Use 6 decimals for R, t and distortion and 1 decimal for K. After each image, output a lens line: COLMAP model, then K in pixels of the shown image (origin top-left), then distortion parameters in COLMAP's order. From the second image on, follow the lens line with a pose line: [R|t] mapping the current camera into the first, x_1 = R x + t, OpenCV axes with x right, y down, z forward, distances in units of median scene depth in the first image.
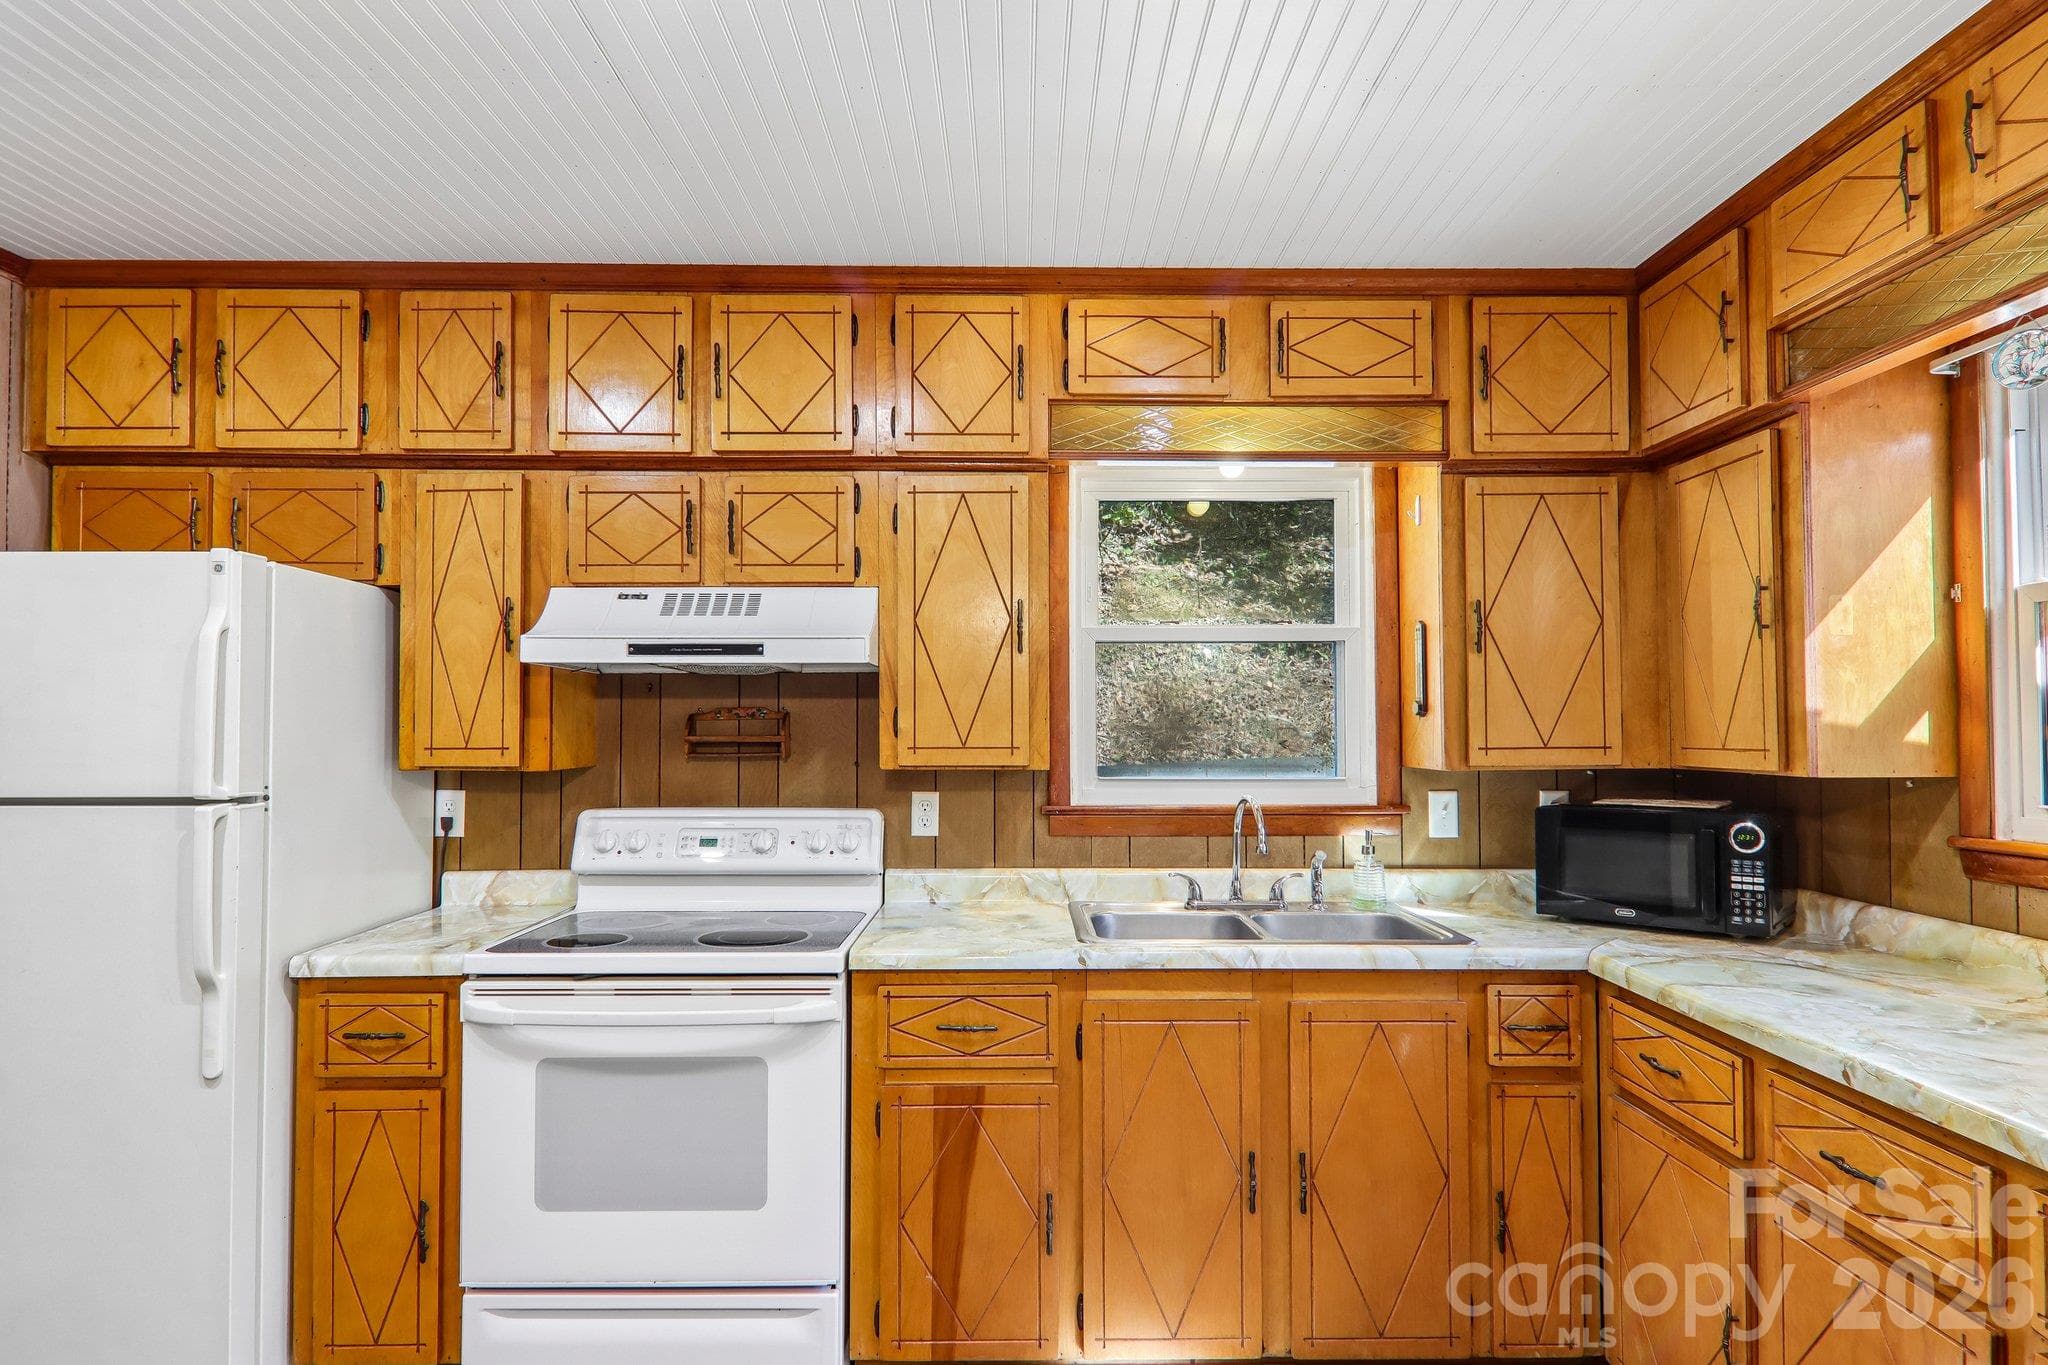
lens RADIAL K [[1147.2, 0, 1028.9], [0, 1147.2, 703.9], [0, 0, 1]] dist [0.019092, -0.002855]
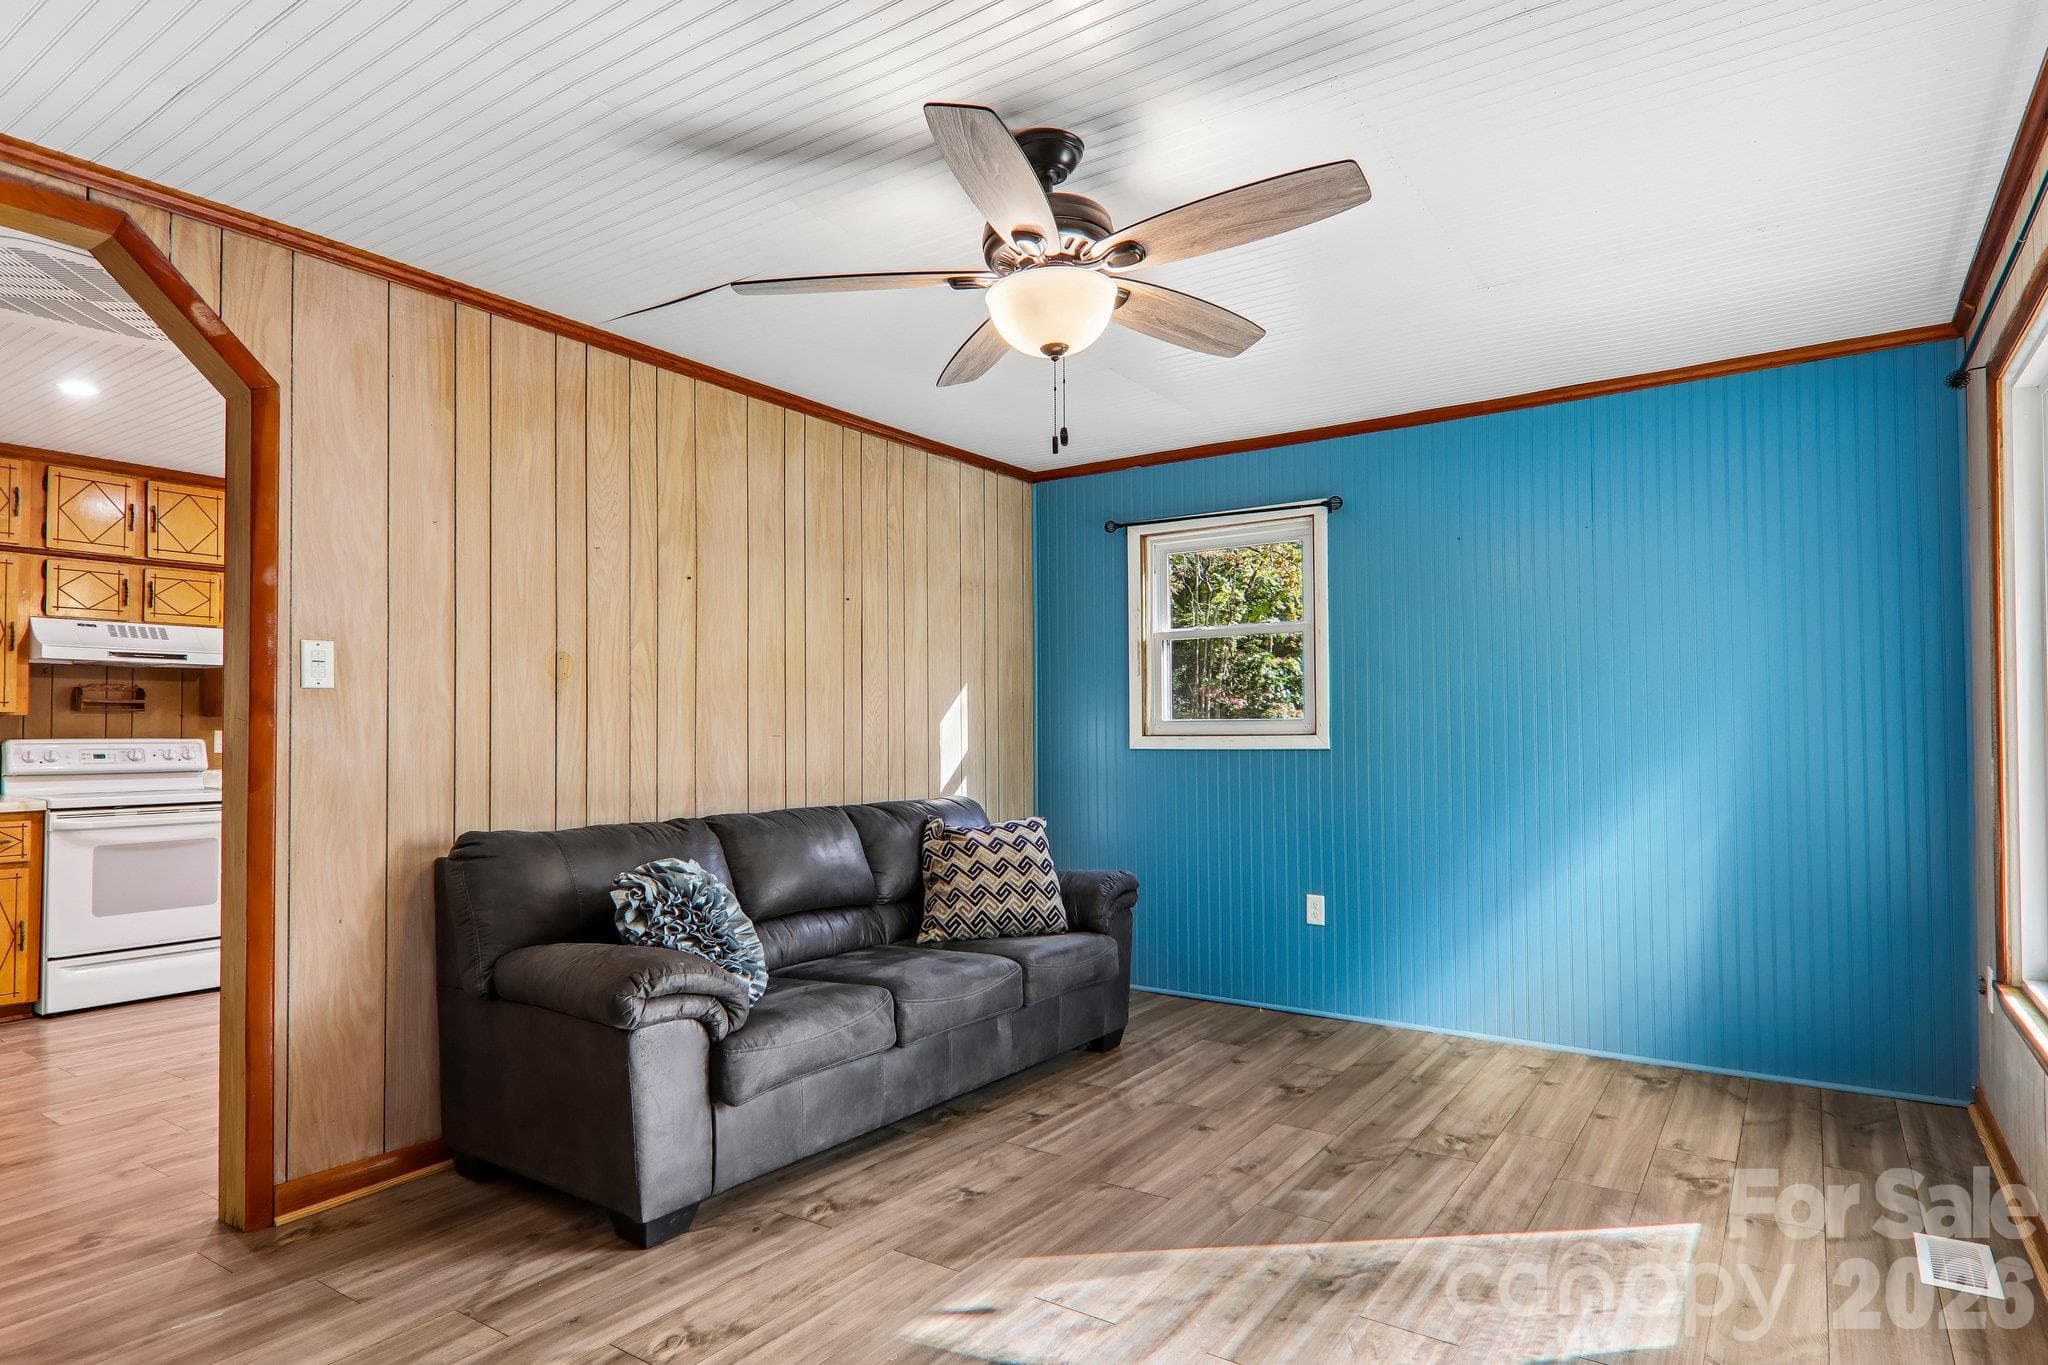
lens RADIAL K [[1147.2, 0, 1028.9], [0, 1147.2, 703.9], [0, 0, 1]] dist [0.019092, -0.002855]
pose [[0.572858, 0.018503, 0.819446, -1.027677], [-0.016877, 0.999799, -0.010778, 0.032844], [-0.819481, -0.007655, 0.573055, -1.407027]]
